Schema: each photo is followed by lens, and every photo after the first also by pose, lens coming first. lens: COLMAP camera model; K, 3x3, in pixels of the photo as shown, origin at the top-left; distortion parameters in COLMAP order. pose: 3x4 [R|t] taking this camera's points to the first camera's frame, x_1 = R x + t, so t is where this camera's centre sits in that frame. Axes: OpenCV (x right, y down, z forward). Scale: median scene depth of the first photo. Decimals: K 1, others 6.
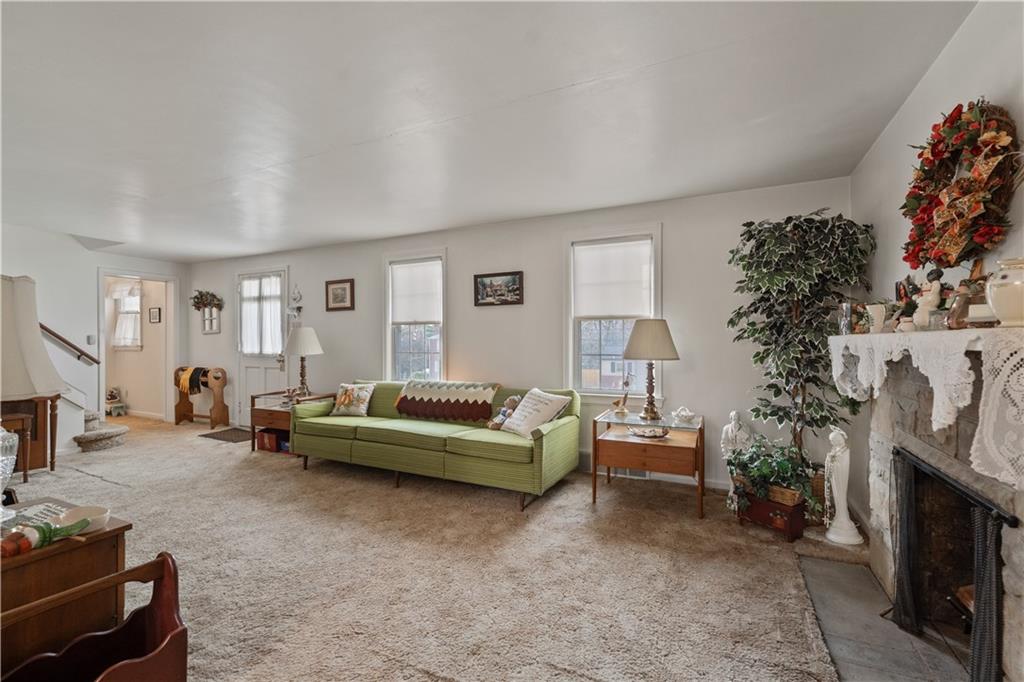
lens RADIAL K [[438.6, 0, 503.1], [0, 438.6, 340.3], [0, 0, 1]] dist [-0.003383, -0.001618]
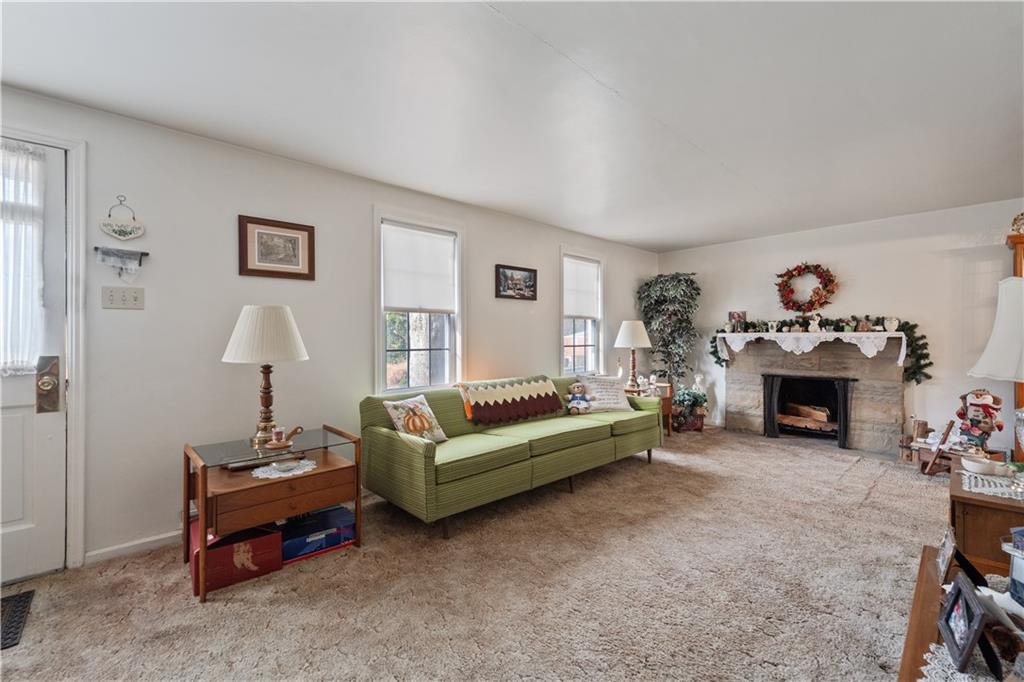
lens RADIAL K [[438.6, 0, 514.9], [0, 438.6, 335.2], [0, 0, 1]] dist [-0.003383, -0.001618]
pose [[0.351419, 0.008836, 0.936176, -0.954117], [0.003406, 0.999937, -0.010716, 0.013206], [-0.936212, 0.006954, 0.351367, 0.657787]]
